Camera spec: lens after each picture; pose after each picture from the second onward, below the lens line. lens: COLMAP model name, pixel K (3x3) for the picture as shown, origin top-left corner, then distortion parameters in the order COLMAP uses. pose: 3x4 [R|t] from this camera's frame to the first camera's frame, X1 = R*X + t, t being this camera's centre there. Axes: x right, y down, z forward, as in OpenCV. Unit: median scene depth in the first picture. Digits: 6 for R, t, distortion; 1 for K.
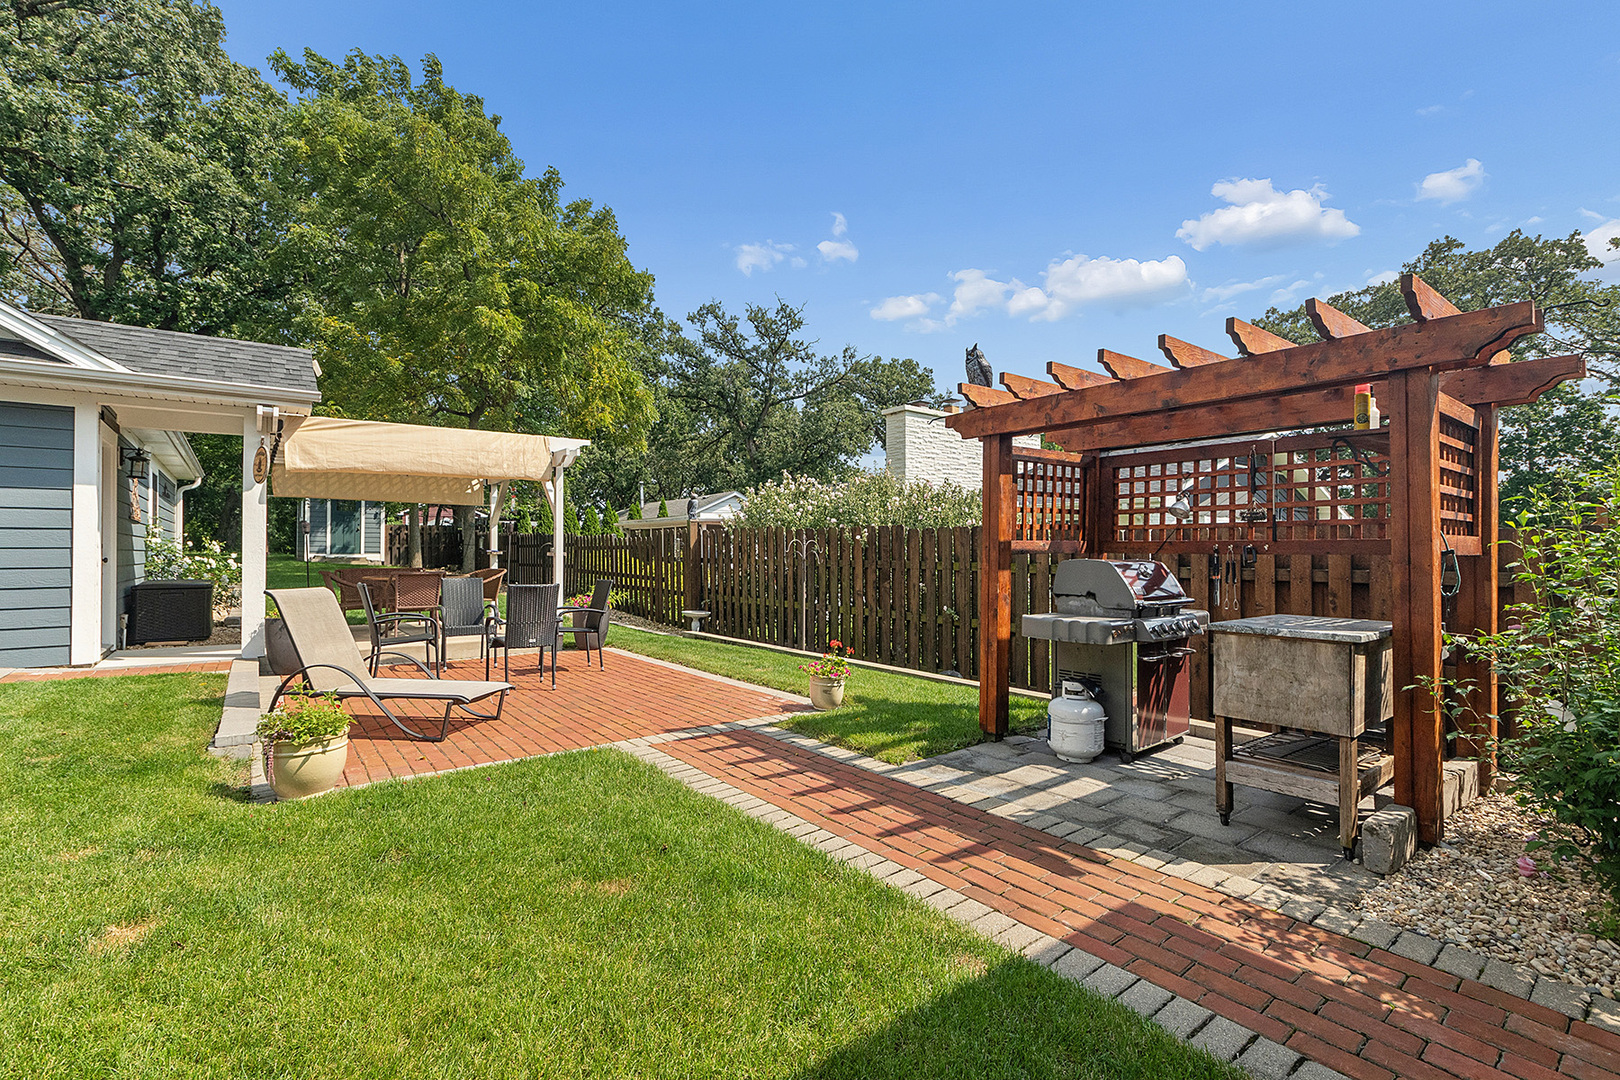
lens RADIAL K [[726.5, 0, 807.2], [0, 726.5, 539.9], [0, 0, 1]] dist [-0.002780, 0.000277]
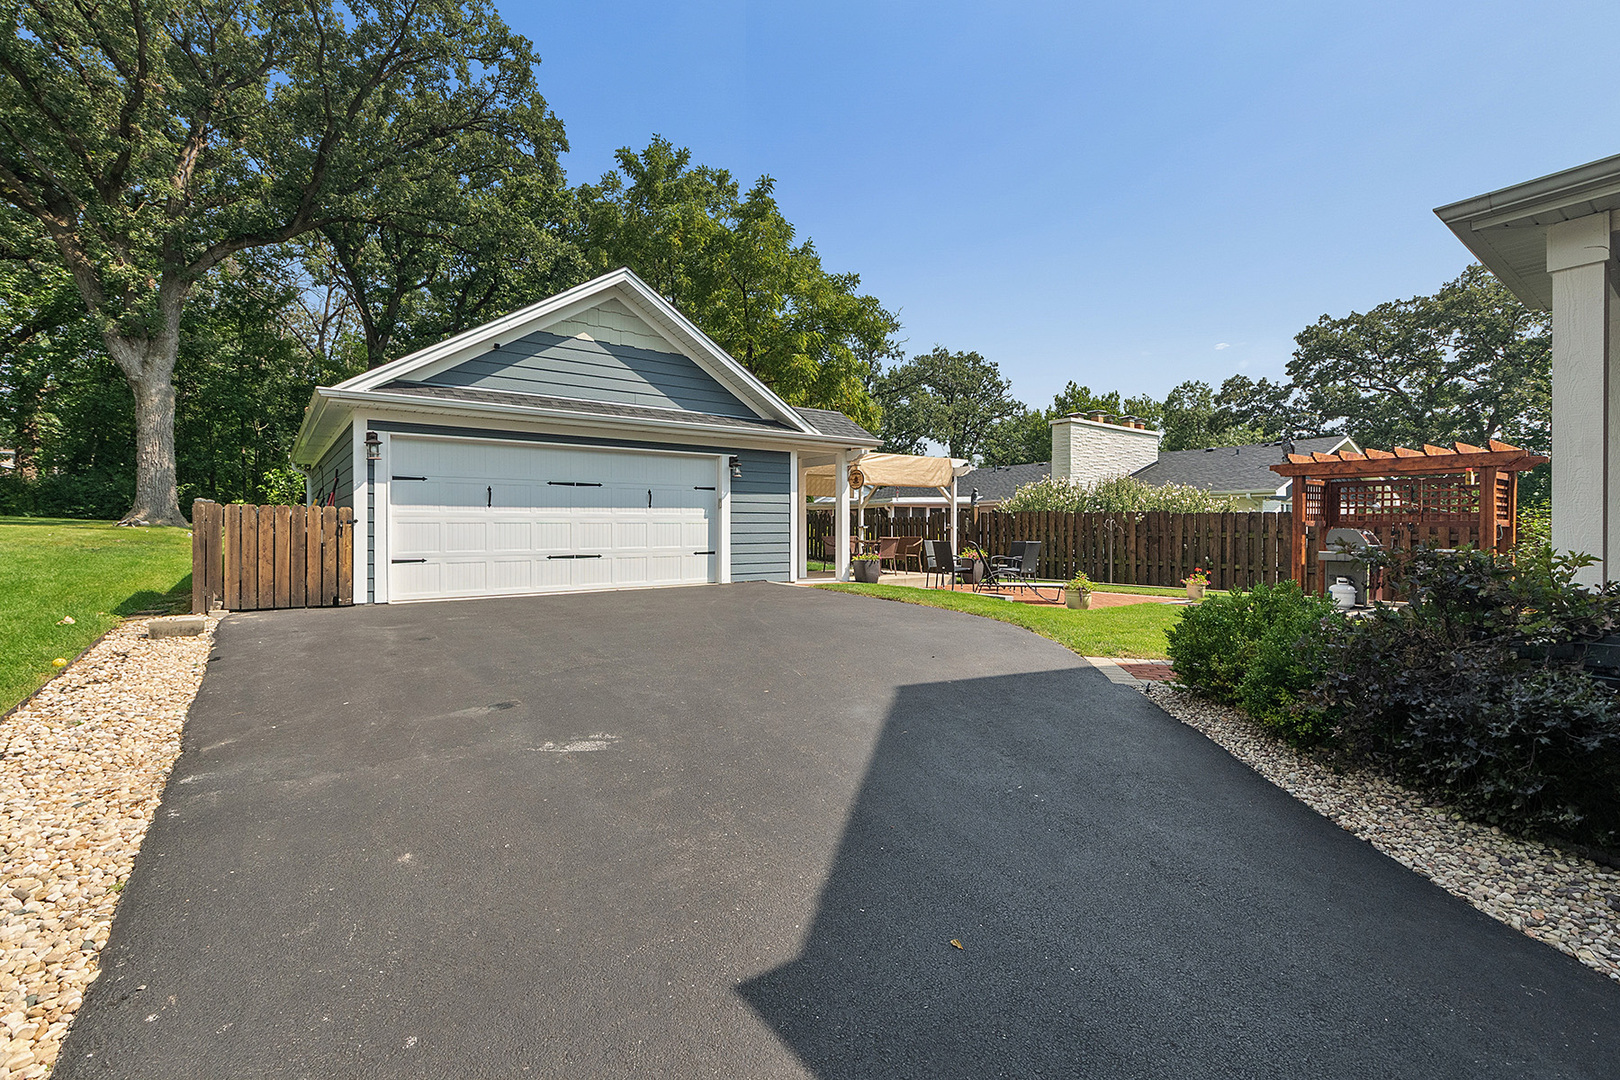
lens RADIAL K [[726.5, 0, 802.6], [0, 726.5, 537.8], [0, 0, 1]] dist [-0.002780, 0.000277]
pose [[0.999778, 0.003220, -0.020836, -0.302255], [-0.002632, 0.999599, 0.028180, -0.001449], [0.020918, -0.028119, 0.999386, -0.321890]]
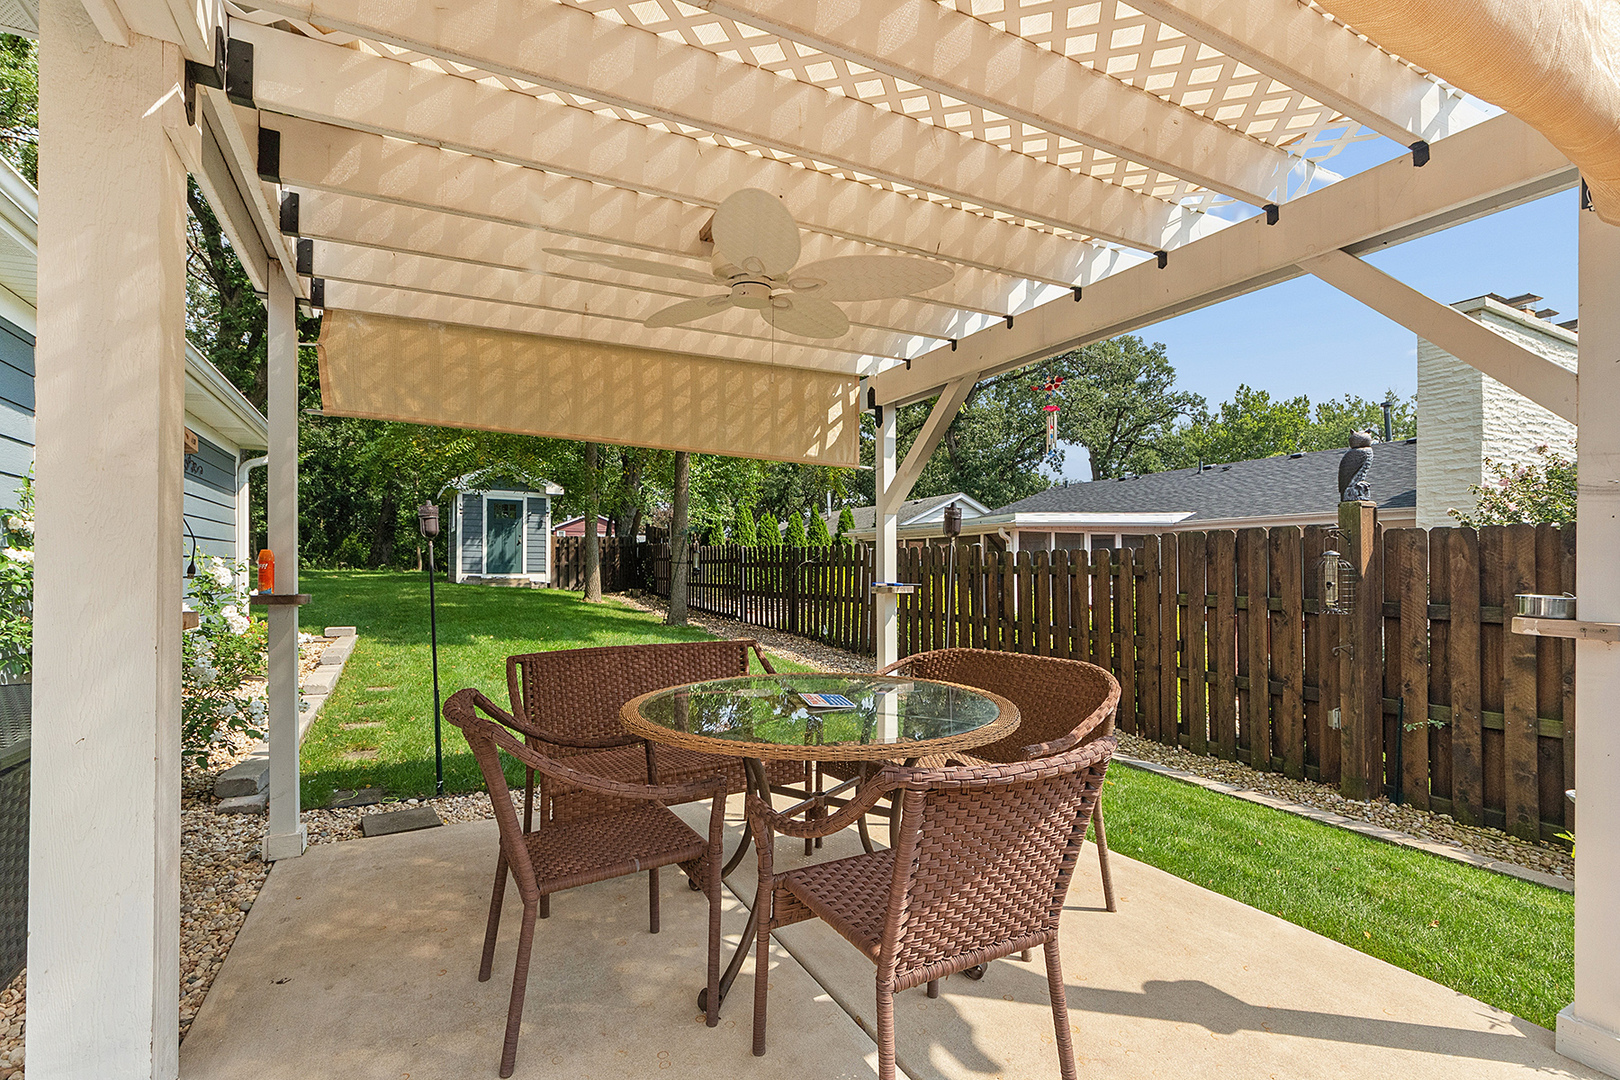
lens RADIAL K [[726.5, 0, 813.6], [0, 726.5, 554.9], [0, 0, 1]] dist [-0.002780, 0.000277]
pose [[0.985642, 0.000745, -0.168848, -0.230470], [-0.000645, 1.000000, 0.000648, -0.000314], [0.168849, -0.000529, 0.985642, 0.373146]]
